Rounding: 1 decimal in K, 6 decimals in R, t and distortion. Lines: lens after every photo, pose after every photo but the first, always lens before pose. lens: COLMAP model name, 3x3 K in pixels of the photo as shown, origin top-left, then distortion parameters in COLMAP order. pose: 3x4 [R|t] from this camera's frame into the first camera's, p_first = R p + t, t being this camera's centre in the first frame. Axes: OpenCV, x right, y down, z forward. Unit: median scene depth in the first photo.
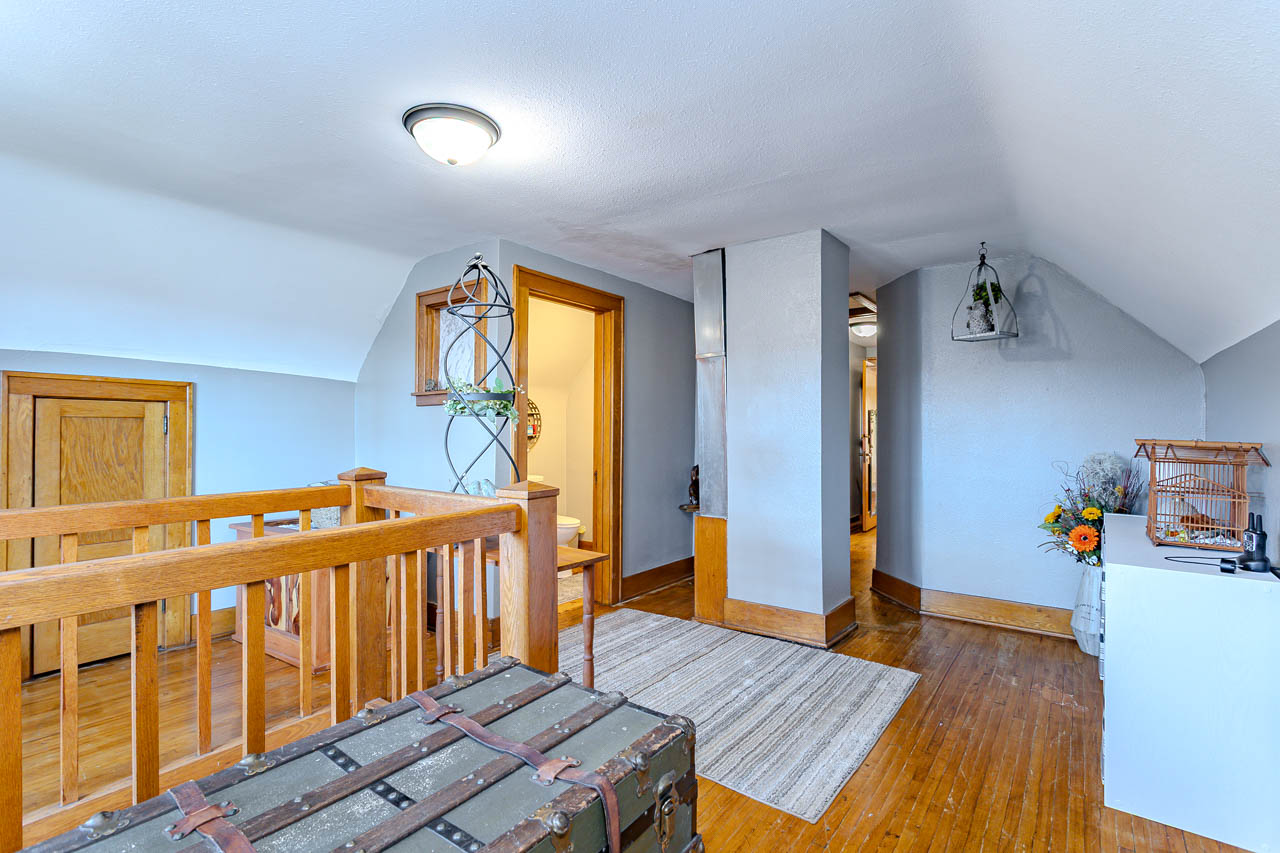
lens RADIAL K [[603.1, 0, 640.1], [0, 603.1, 430.3], [0, 0, 1]] dist [0.001025, 0.004121]
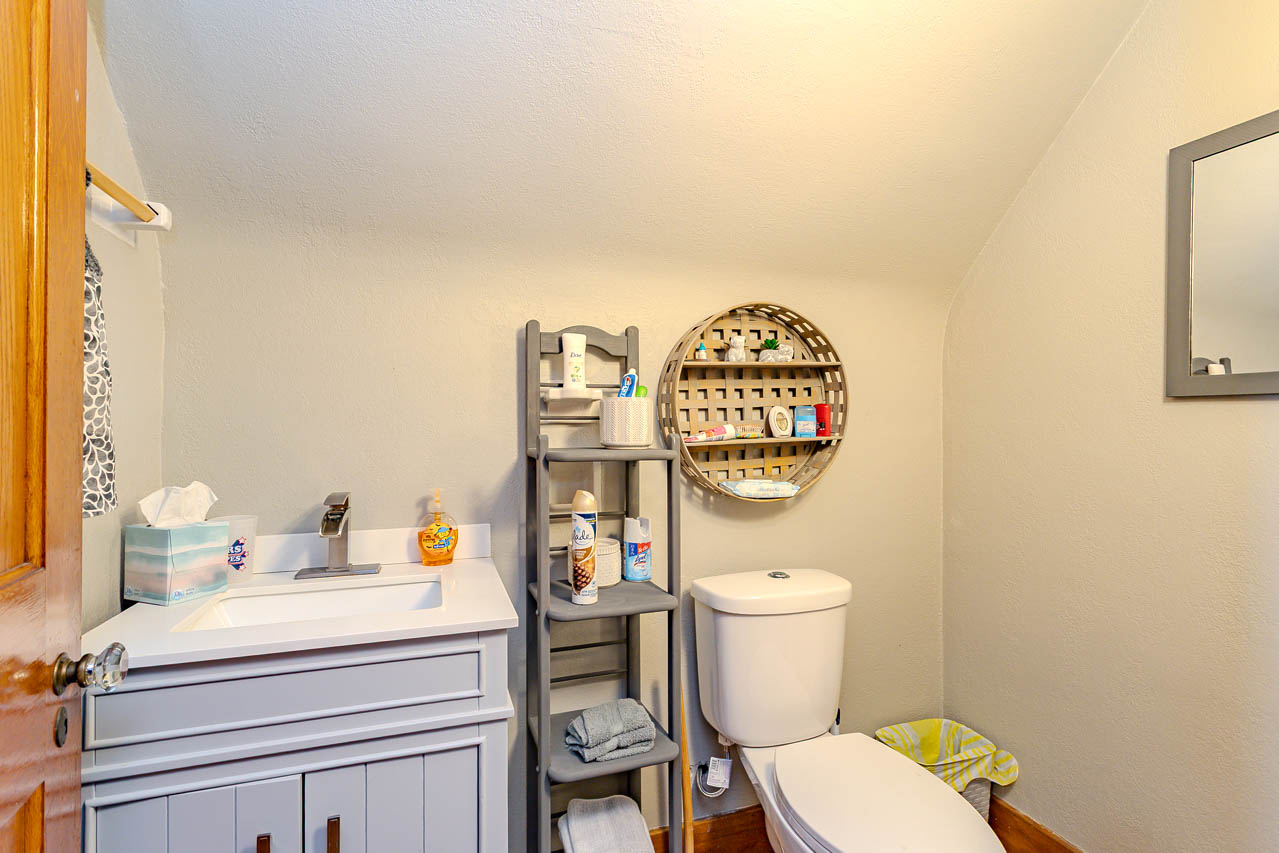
lens RADIAL K [[602.6, 0, 640.1], [0, 602.6, 427.6], [0, 0, 1]] dist [0.001025, 0.004121]
pose [[0.822379, -0.000273, -0.568940, -0.078755], [0.000532, 1.000000, 0.000290, 0.002565], [0.568940, -0.000541, 0.822379, 0.695973]]
